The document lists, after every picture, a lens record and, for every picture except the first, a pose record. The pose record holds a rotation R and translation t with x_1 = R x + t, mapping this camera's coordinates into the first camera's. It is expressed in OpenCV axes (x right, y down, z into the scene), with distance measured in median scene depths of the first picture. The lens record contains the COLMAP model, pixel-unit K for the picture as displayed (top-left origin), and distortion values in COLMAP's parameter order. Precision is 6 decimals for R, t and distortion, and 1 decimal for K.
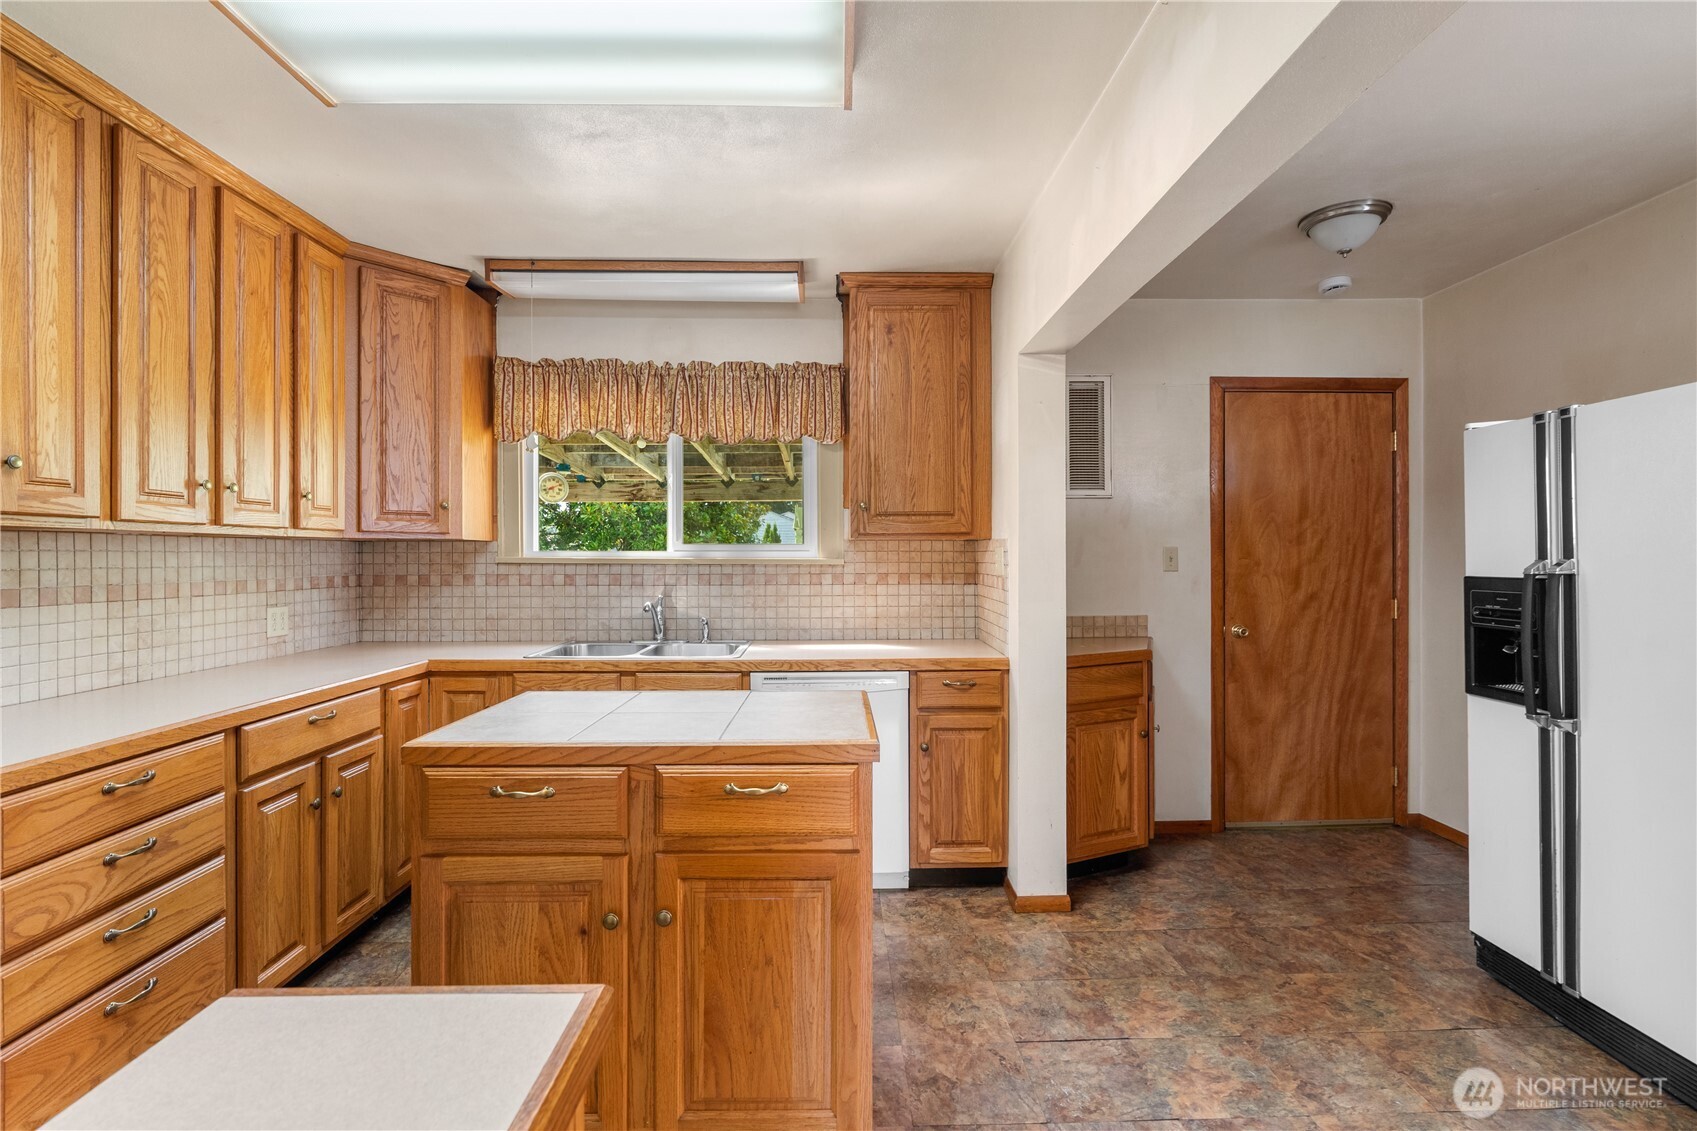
lens RADIAL K [[778.2, 0, 851.7], [0, 778.2, 552.3], [0, 0, 1]] dist [-0.005812, 0.002862]
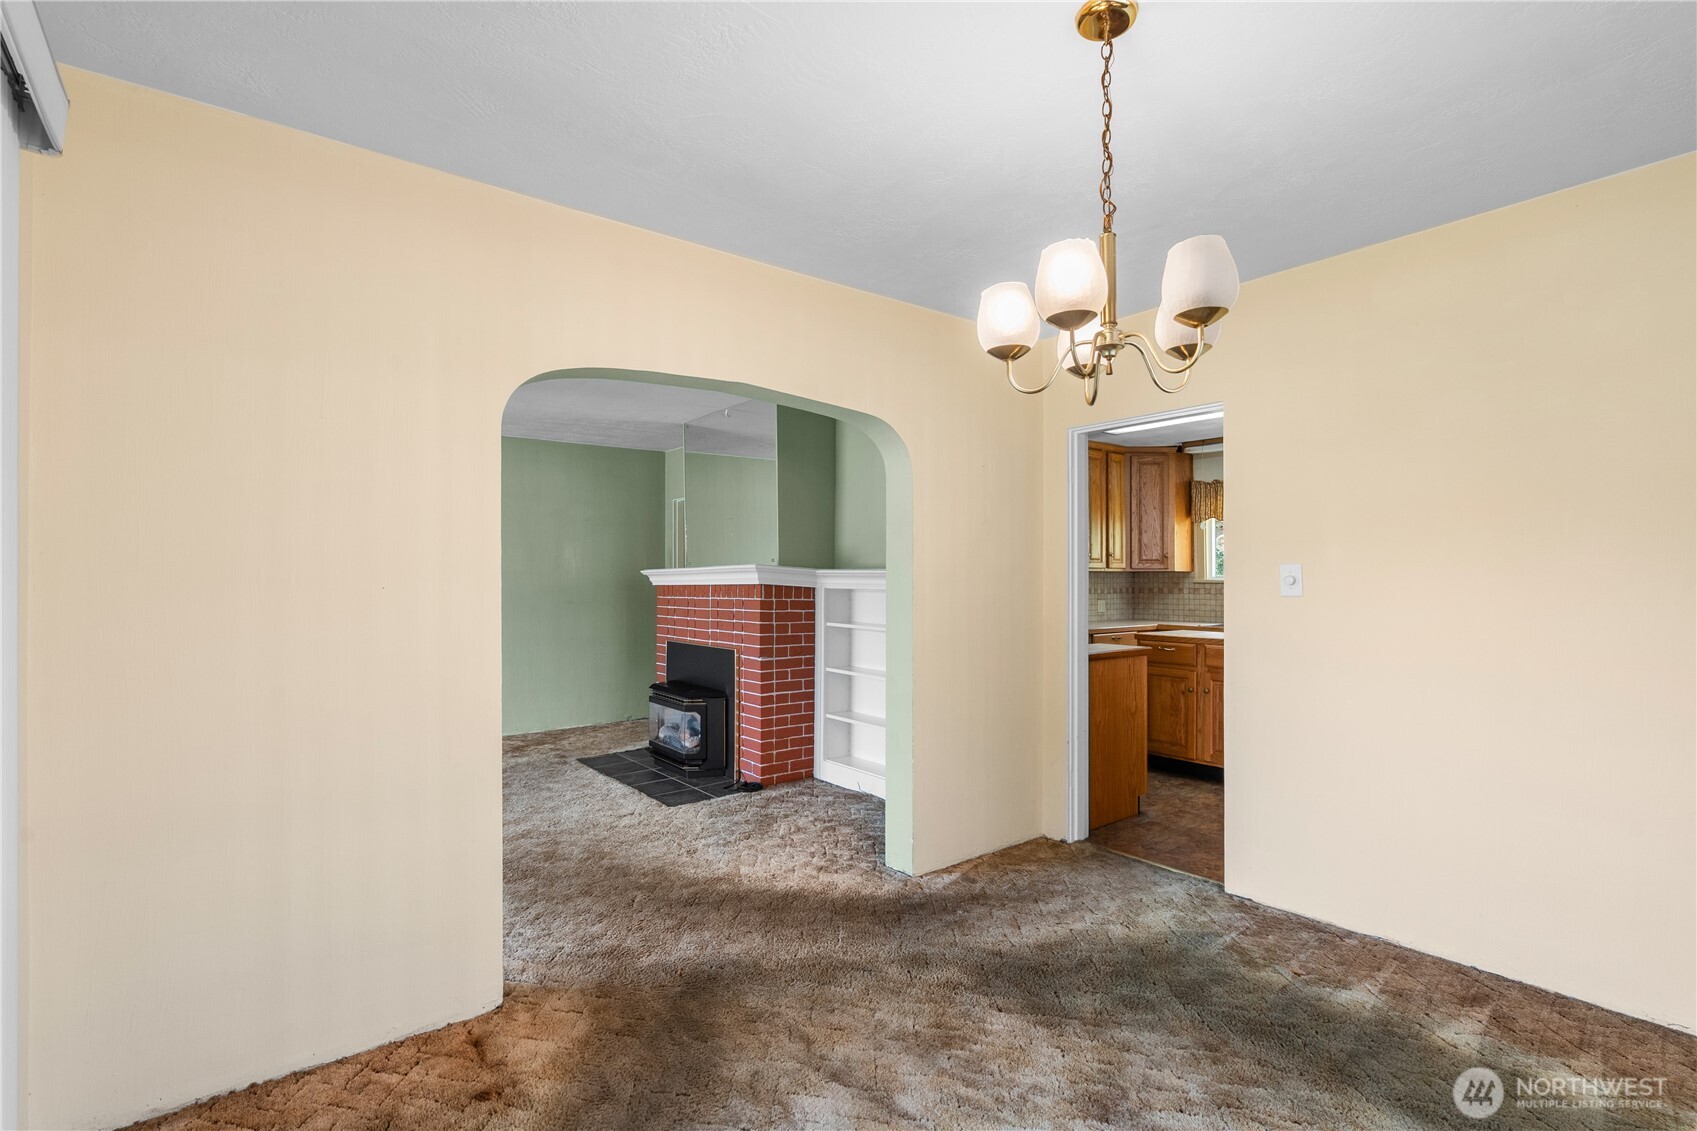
lens RADIAL K [[778.2, 0, 849.7], [0, 778.2, 574.0], [0, 0, 1]] dist [-0.005812, 0.002862]
pose [[0.592392, -0.004698, -0.805636, 0.692559], [0.003718, 0.999988, -0.003097, -0.005832], [0.805641, -0.001161, 0.592403, -0.988149]]
